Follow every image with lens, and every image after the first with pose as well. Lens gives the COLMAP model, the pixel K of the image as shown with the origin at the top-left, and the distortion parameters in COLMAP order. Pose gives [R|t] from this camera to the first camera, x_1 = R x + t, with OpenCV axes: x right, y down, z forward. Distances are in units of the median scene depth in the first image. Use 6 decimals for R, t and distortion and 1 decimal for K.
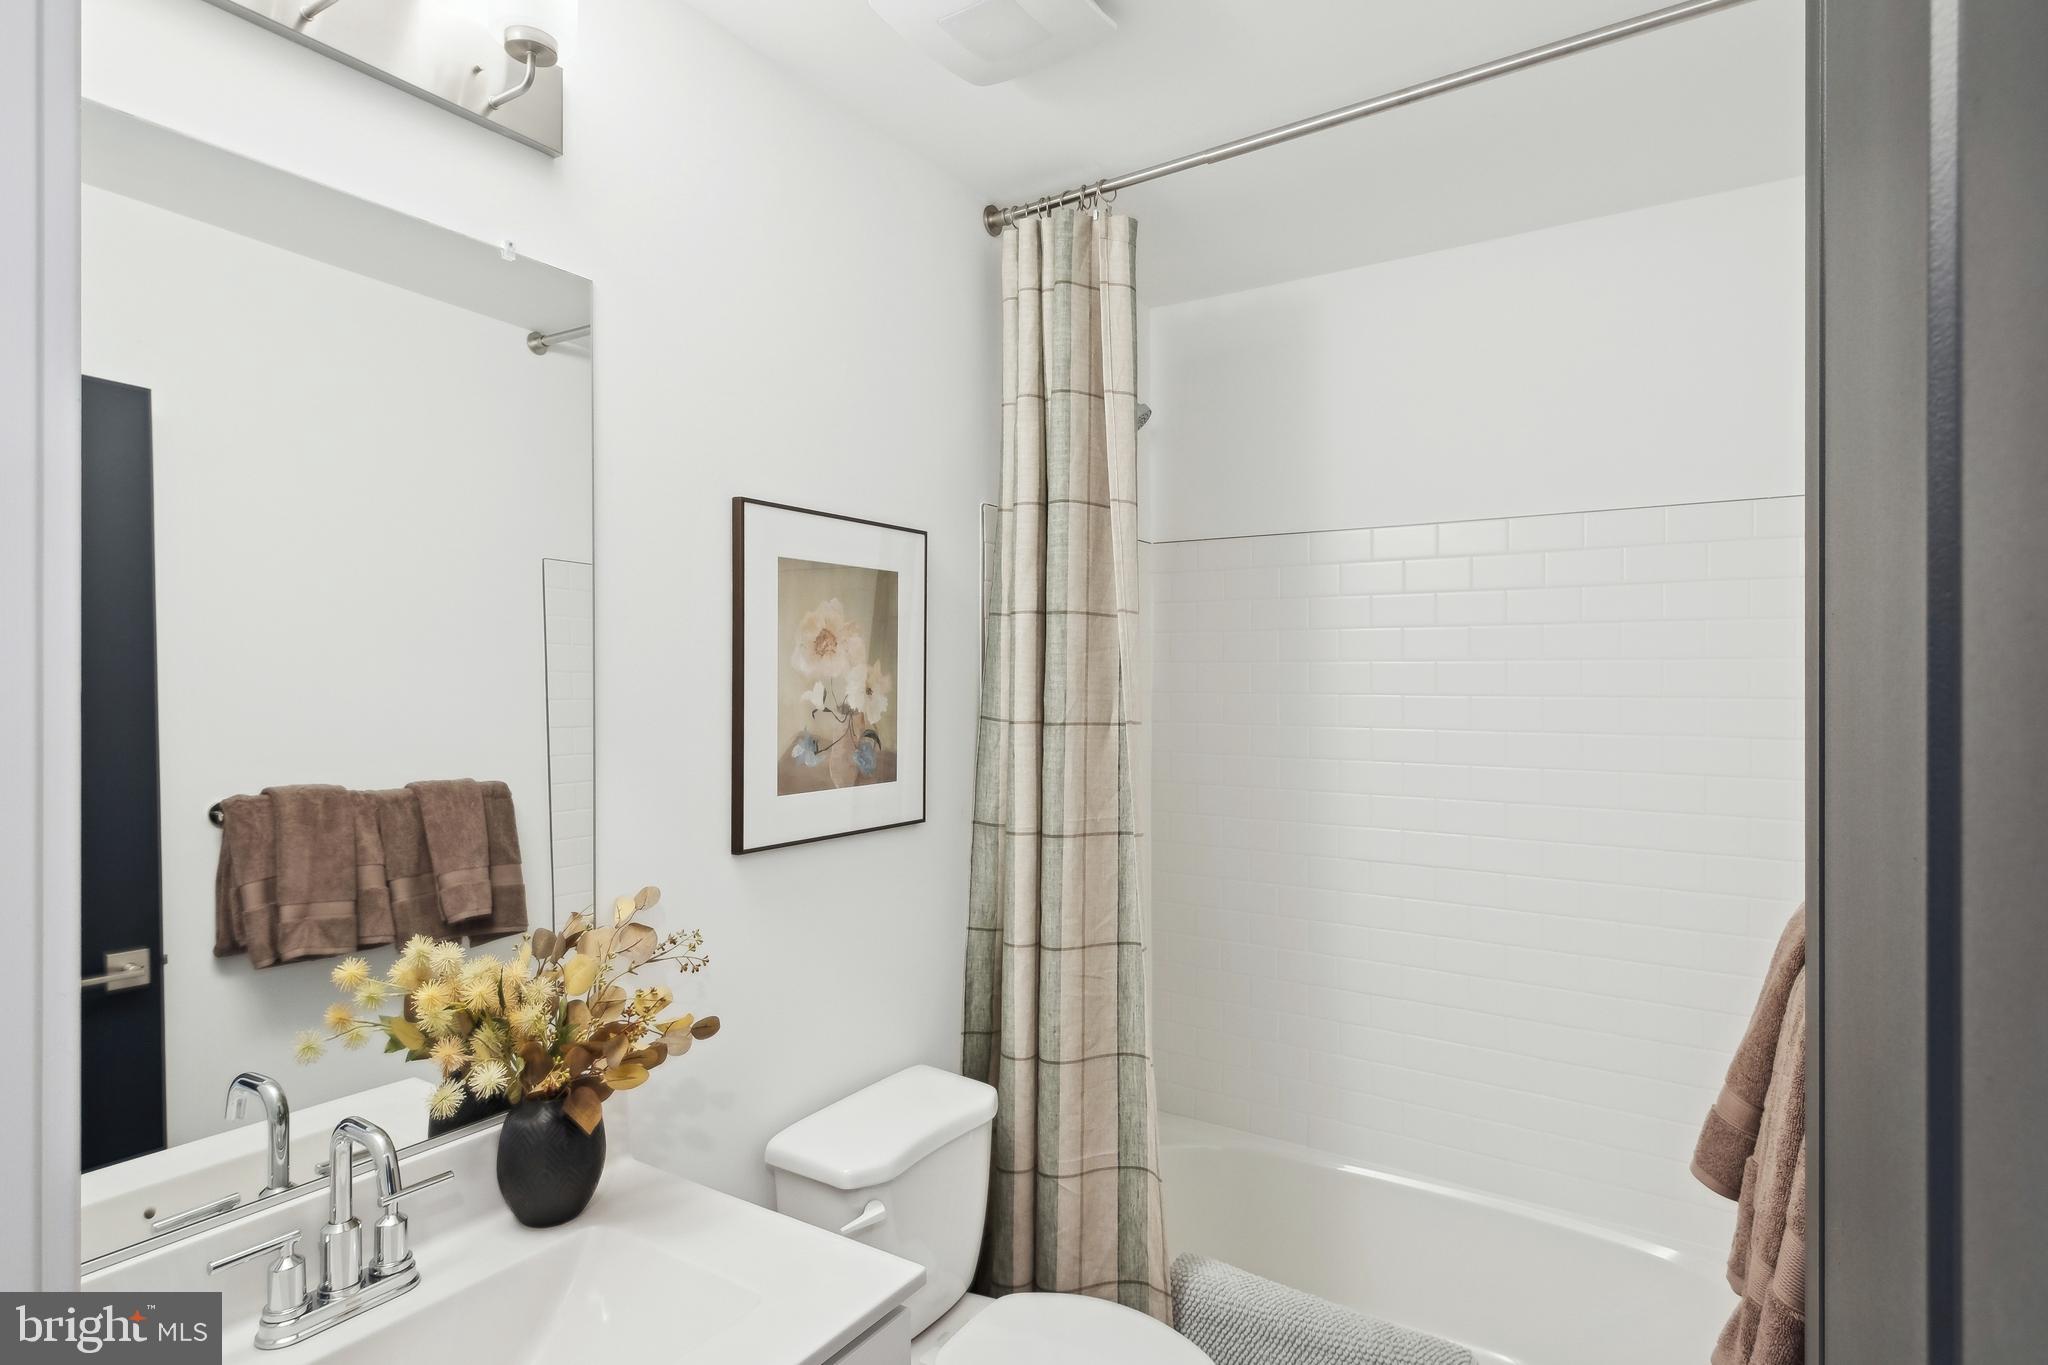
lens RADIAL K [[996.1, 0, 1024.0], [0, 996.1, 682.5], [0, 0, 1]] dist [0.001224, -0.001961]
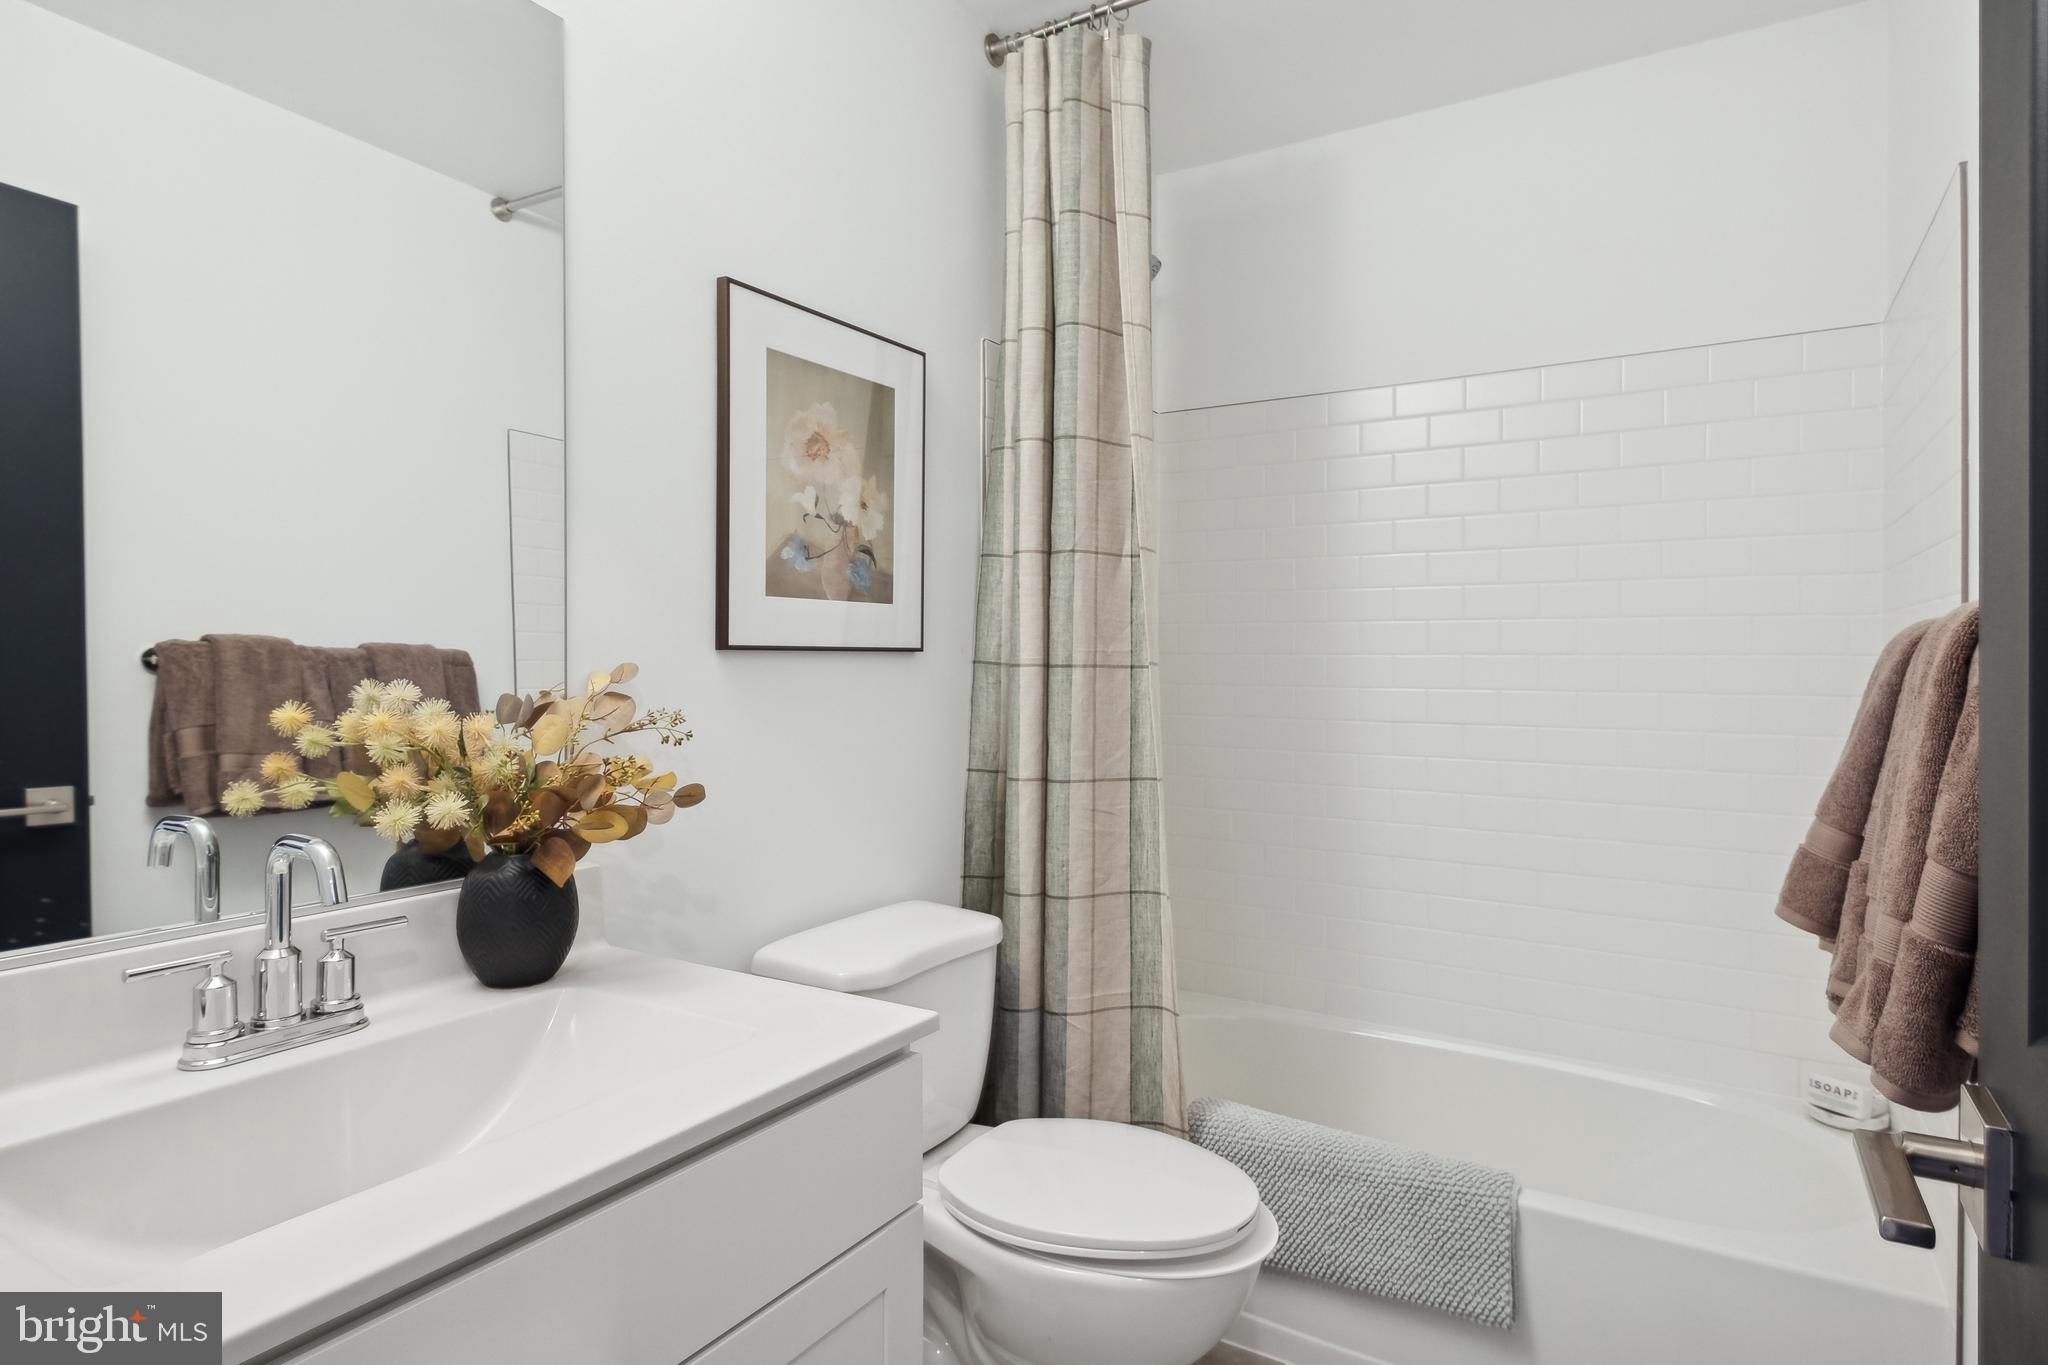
lens RADIAL K [[1026.5, 0, 1024.0], [0, 1026.5, 682.5], [0, 0, 1]] dist [0.000347, 0.001411]
pose [[0.999831, 0.007290, 0.016897, -0.021614], [-0.007514, 0.999885, 0.013203, 0.157217], [-0.016799, -0.013328, 0.999770, 0.042322]]
